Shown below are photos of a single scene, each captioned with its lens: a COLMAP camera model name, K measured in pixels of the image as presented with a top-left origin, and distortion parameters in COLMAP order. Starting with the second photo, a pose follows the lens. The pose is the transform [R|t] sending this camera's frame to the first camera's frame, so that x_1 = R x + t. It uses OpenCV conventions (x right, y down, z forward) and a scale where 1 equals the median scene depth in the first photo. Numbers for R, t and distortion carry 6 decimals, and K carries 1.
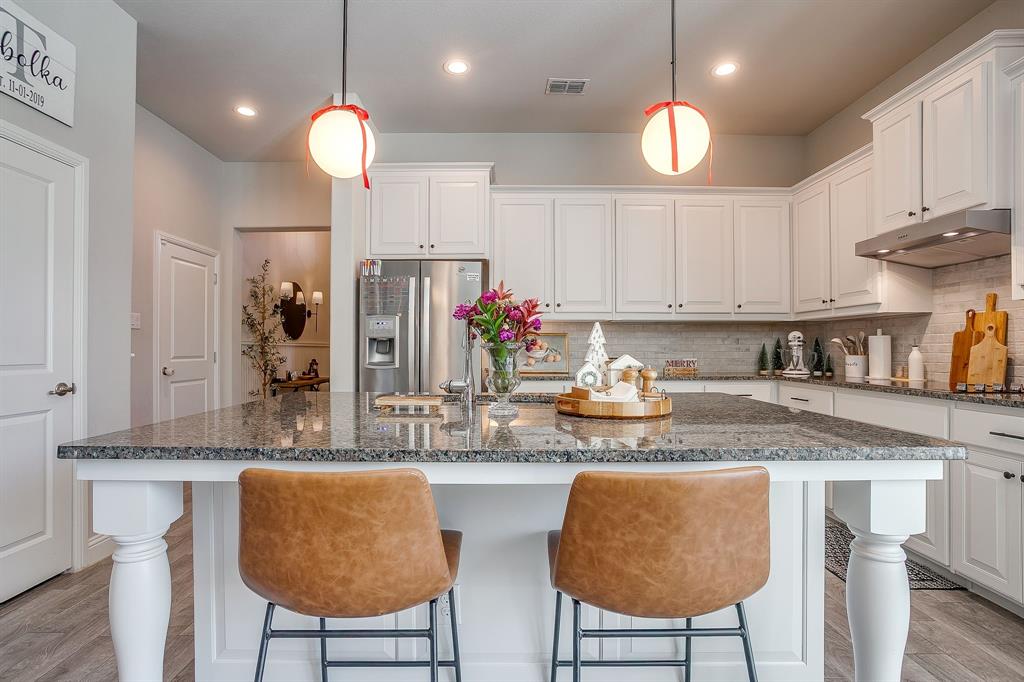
lens RADIAL K [[537.3, 0, 509.0], [0, 537.3, 345.9], [0, 0, 1]] dist [0.018897, -0.000063]
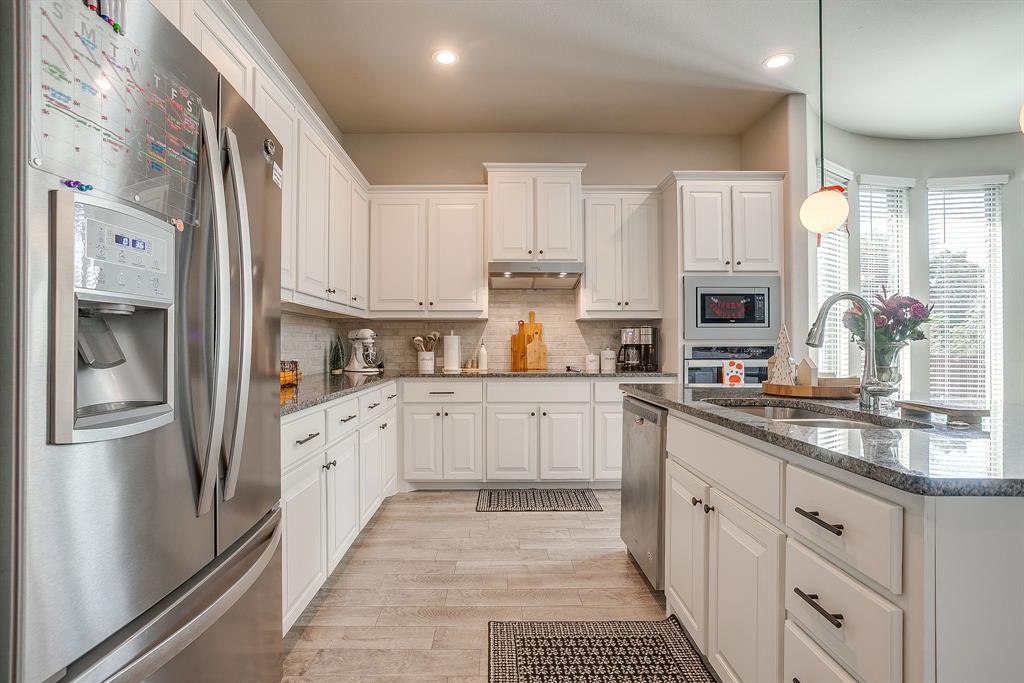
lens RADIAL K [[537.3, 0, 509.0], [0, 537.3, 346.4], [0, 0, 1]] dist [0.018897, -0.000063]
pose [[-0.007543, 0.006814, 0.999948, -0.552106], [-0.002130, 0.999974, -0.006830, 0.014168], [-0.999969, -0.002181, -0.007528, 0.860765]]
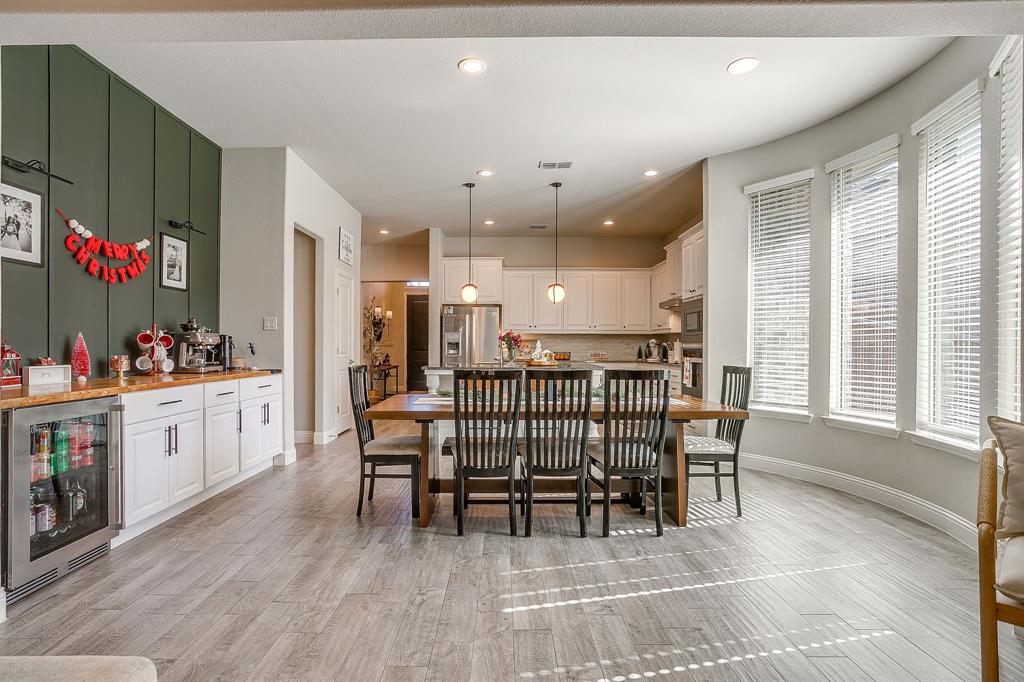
lens RADIAL K [[537.3, 0, 509.0], [0, 537.3, 345.9], [0, 0, 1]] dist [0.018897, -0.000063]
pose [[0.999997, 0.002249, 0.001069, -0.013270], [-0.002251, 0.999996, 0.001785, -0.004862], [-0.001065, -0.001787, 0.999998, -1.181885]]
